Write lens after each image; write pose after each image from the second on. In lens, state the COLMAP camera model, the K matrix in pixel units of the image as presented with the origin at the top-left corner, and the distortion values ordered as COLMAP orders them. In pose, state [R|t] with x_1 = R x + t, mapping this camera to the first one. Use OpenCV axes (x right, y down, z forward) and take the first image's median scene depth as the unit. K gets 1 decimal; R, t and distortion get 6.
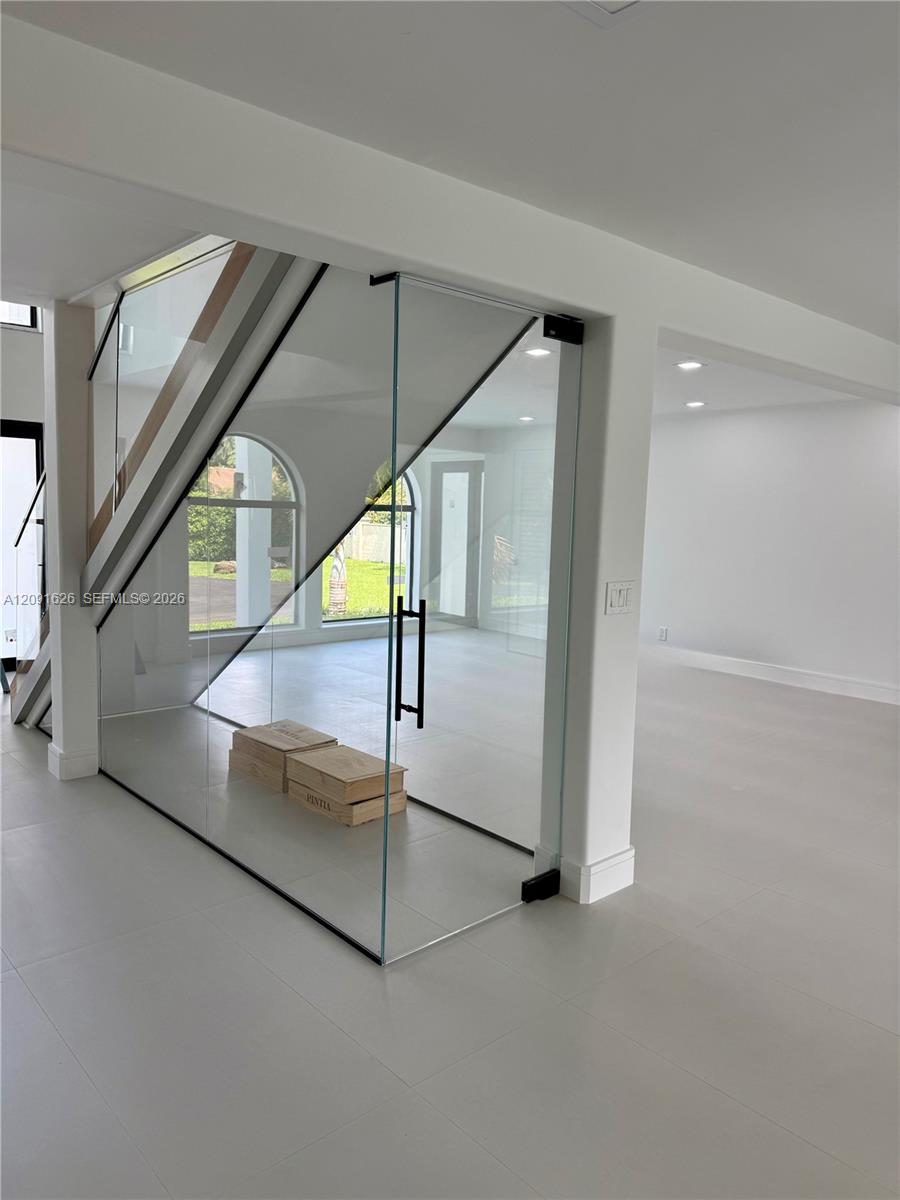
lens RADIAL K [[835.8, 0, 451.7], [0, 835.8, 602.1], [0, 0, 1]] dist [0.032851, -0.033599]
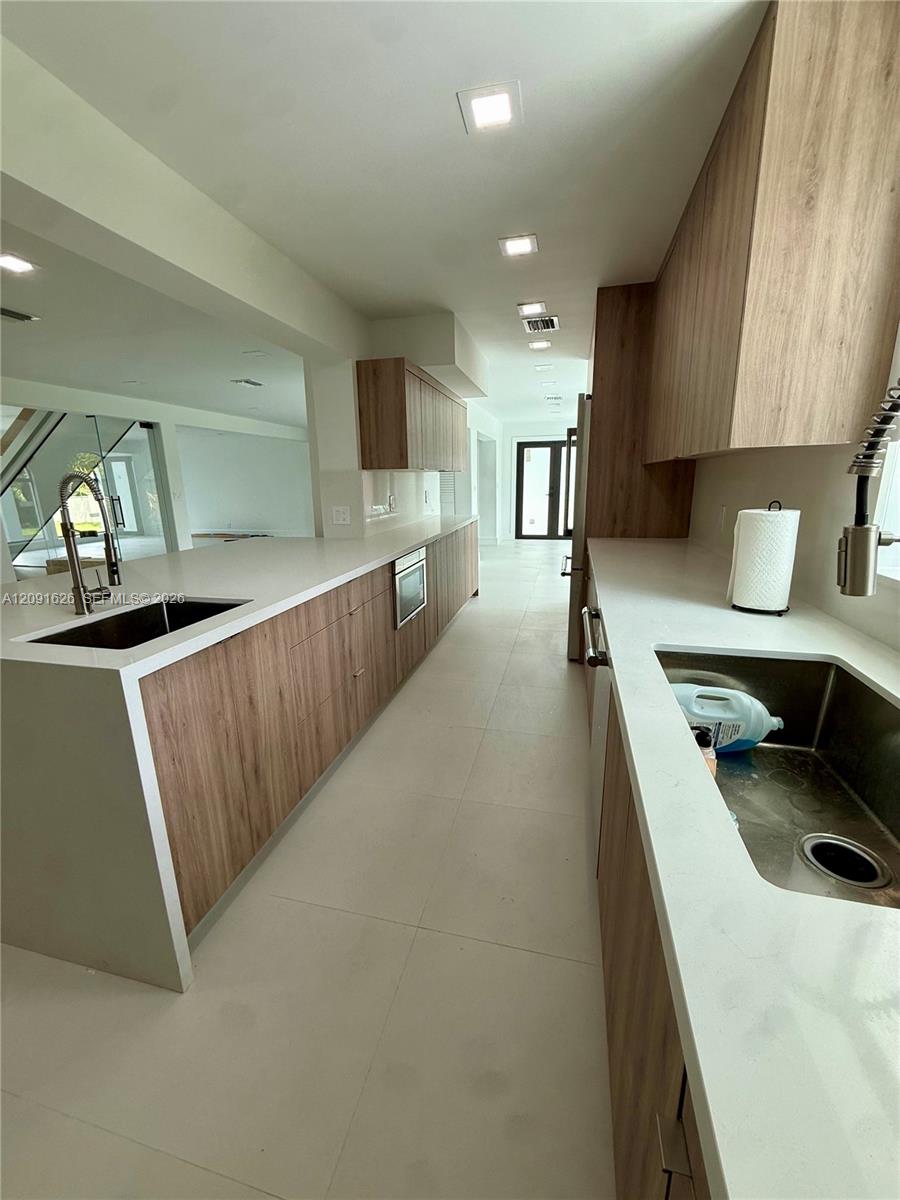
lens RADIAL K [[475.5, 0, 443.5], [0, 475.5, 594.1], [0, 0, 1]] dist [-0.005638, 0.000982]
pose [[0.828139, -0.172272, 0.533394, -0.037758], [0.103520, 0.982236, 0.156512, 0.258559], [-0.550881, -0.074396, 0.831261, -1.724594]]
